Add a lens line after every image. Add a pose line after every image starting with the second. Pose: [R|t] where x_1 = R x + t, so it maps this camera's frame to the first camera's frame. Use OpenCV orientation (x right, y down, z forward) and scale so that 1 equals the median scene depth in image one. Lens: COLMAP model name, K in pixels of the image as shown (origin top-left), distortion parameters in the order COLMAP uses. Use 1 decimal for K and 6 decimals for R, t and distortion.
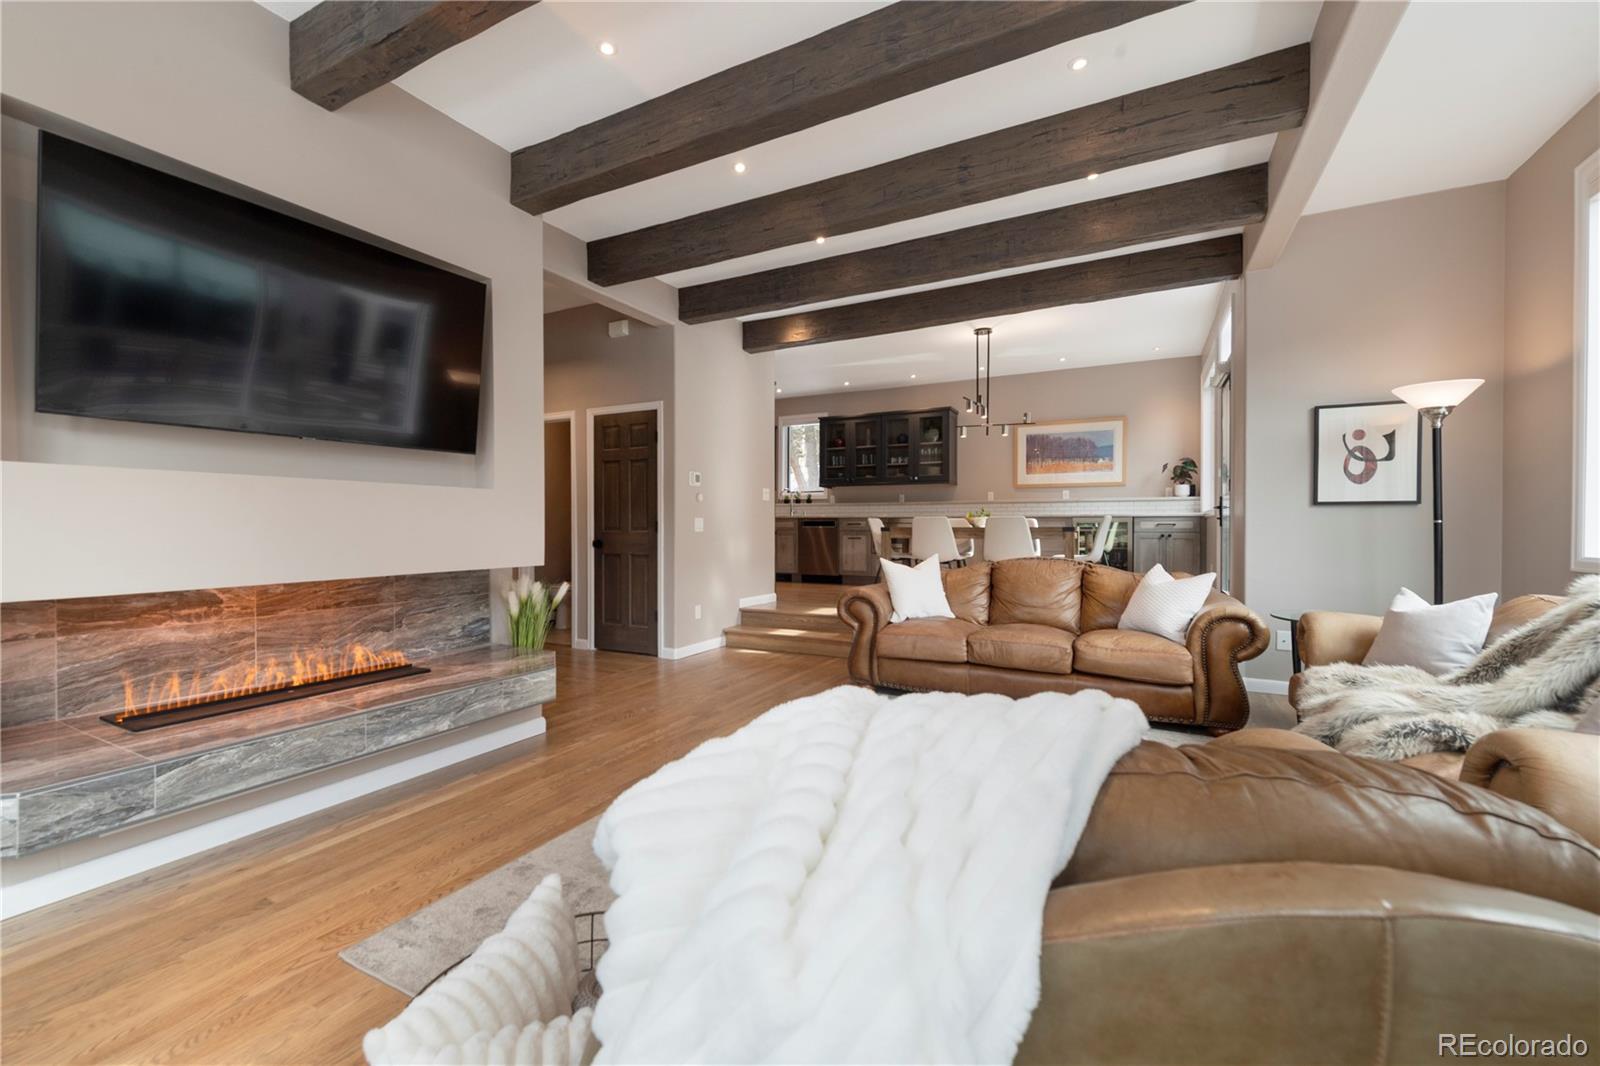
lens RADIAL K [[656.6, 0, 800.6], [0, 656.6, 527.9], [0, 0, 1]] dist [-0.000282, -0.002599]
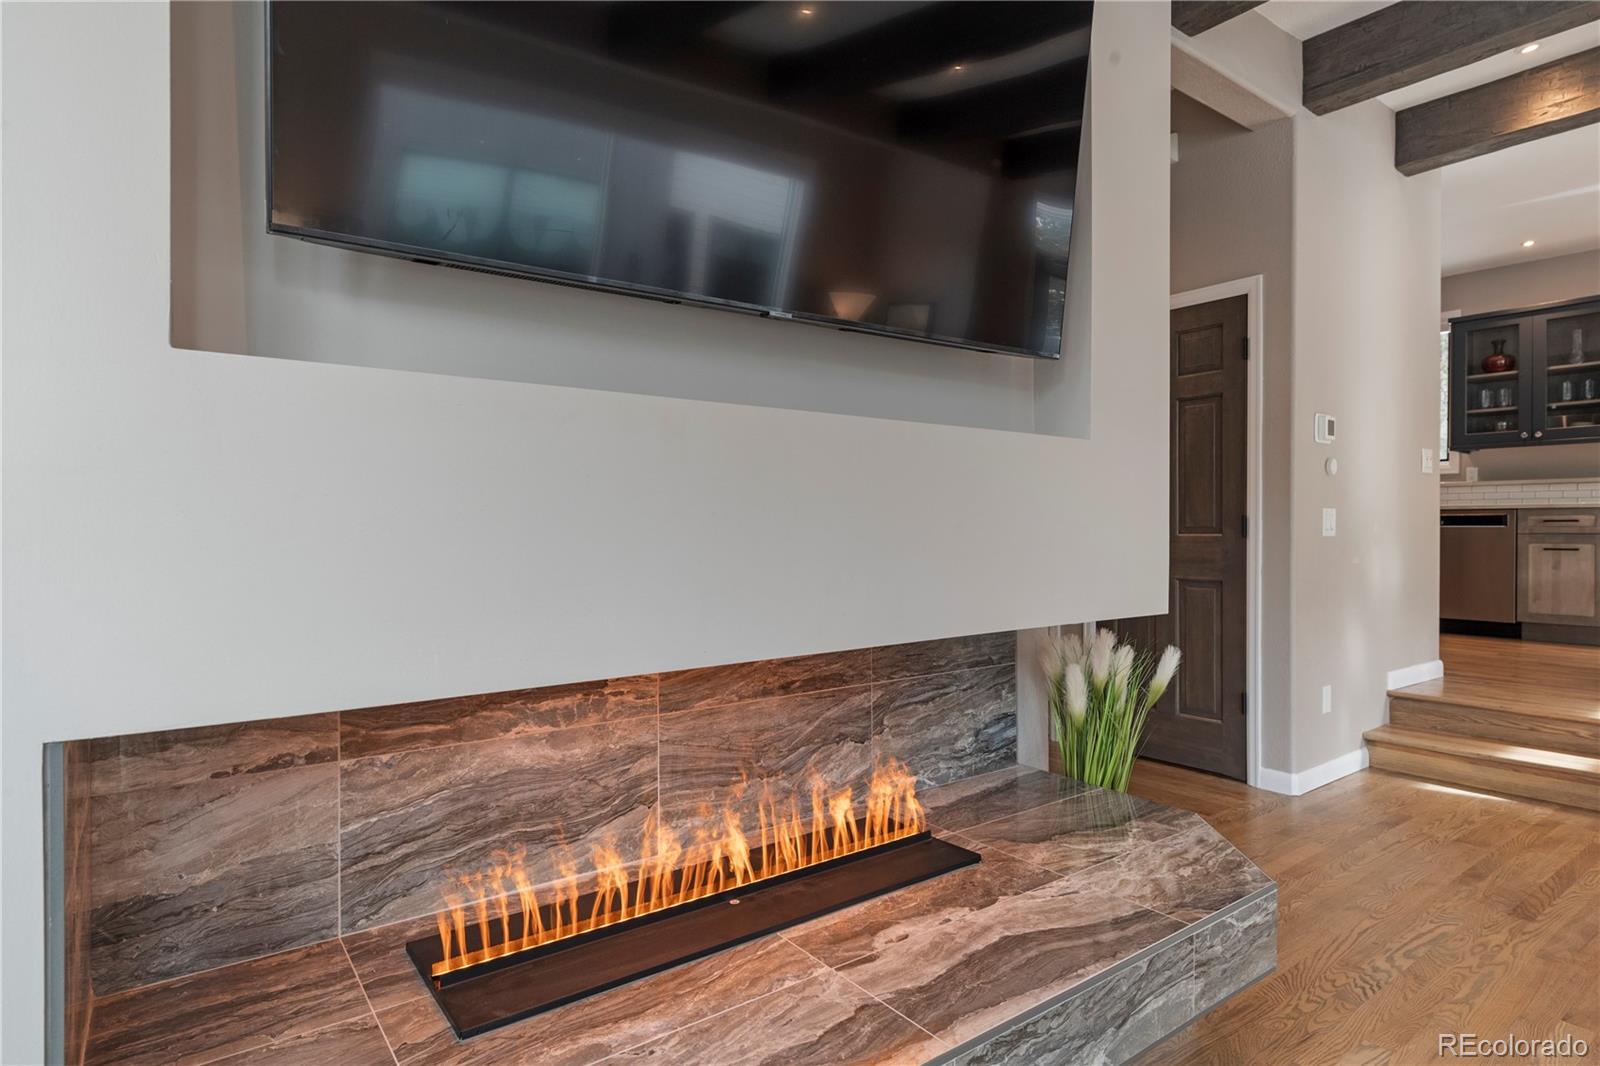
lens RADIAL K [[879.6, 0, 802.3], [0, 879.6, 525.2], [0, 0, 1]] dist [-0.003624, -0.002347]
pose [[0.909363, 0.001810, -0.416000, -0.339812], [-0.002576, 0.999996, -0.001280, -0.000903], [0.415996, 0.002235, 0.909364, 0.333465]]
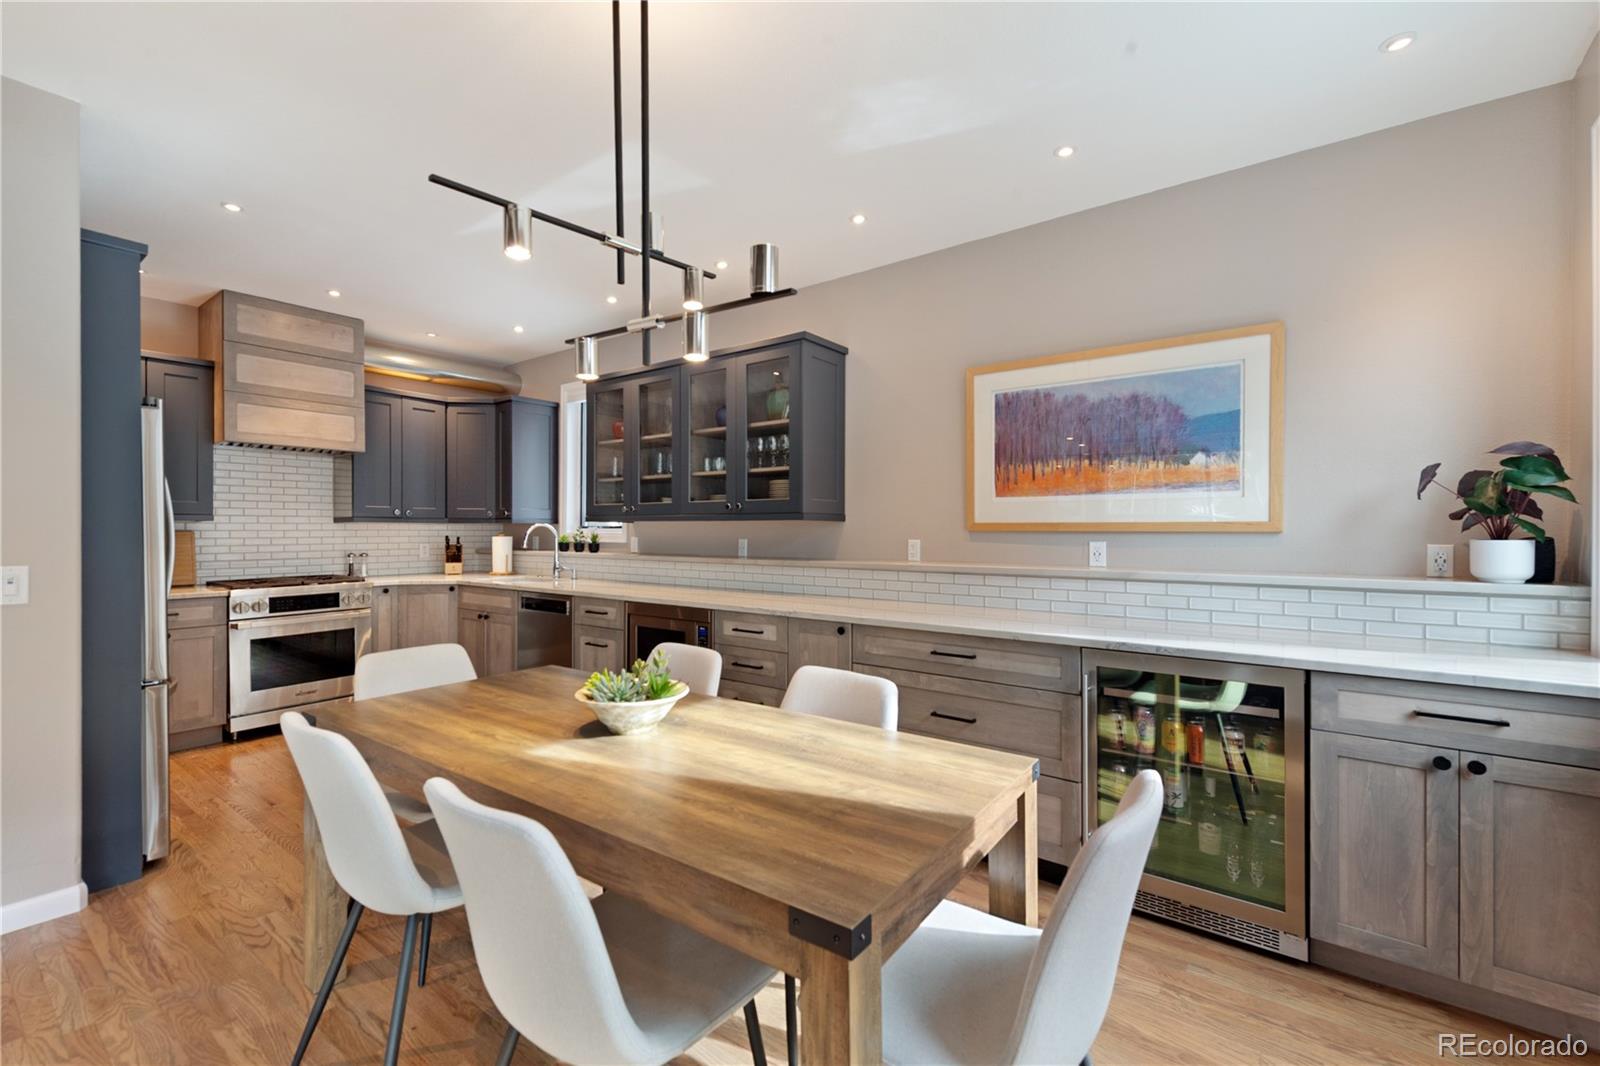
lens RADIAL K [[691.2, 0, 785.9], [0, 691.2, 529.4], [0, 0, 1]] dist [-0.000679, -0.000781]
pose [[0.985013, 0.000907, -0.172479, 0.596058], [-0.001936, 0.999981, -0.005799, -0.121858], [0.172471, 0.006046, 0.984996, 1.181952]]
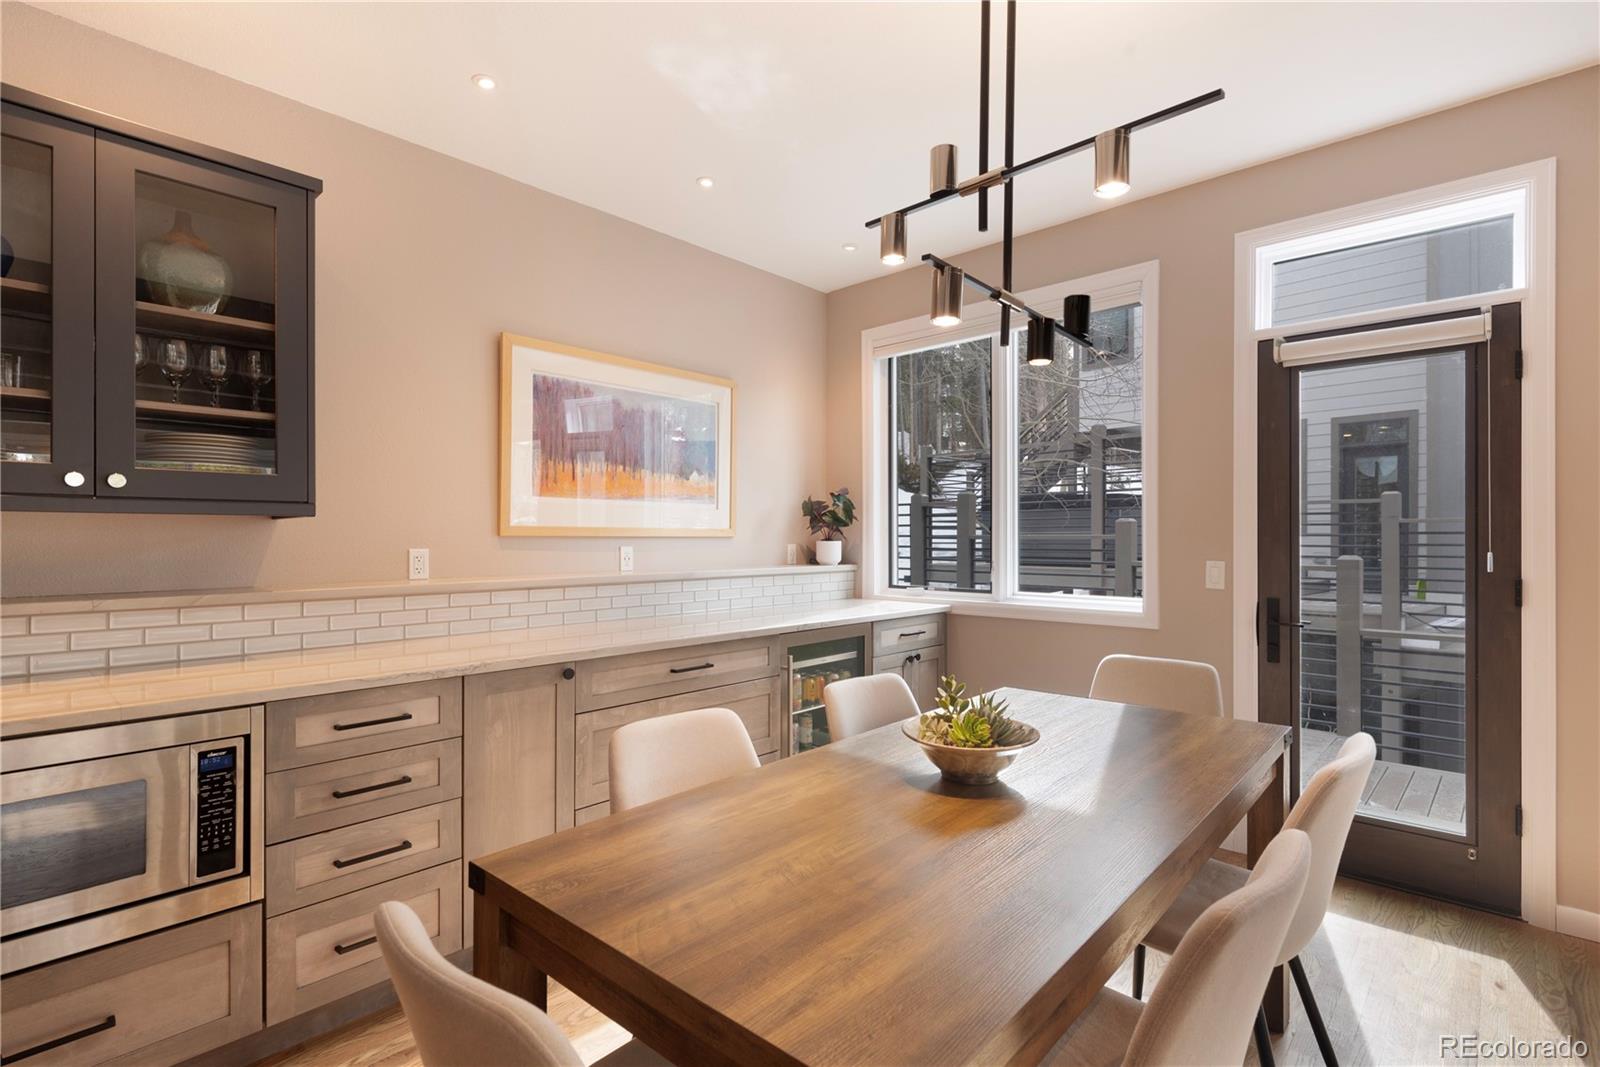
lens RADIAL K [[775.2, 0, 800.0], [0, 775.2, 533.5], [0, 0, 1]] dist [-0.003398, -0.000601]
pose [[0.233430, 0.004866, 0.972362, 0.013955], [0.007331, 0.999950, -0.006764, -0.120991], [-0.972346, 0.008707, 0.233382, 1.588086]]
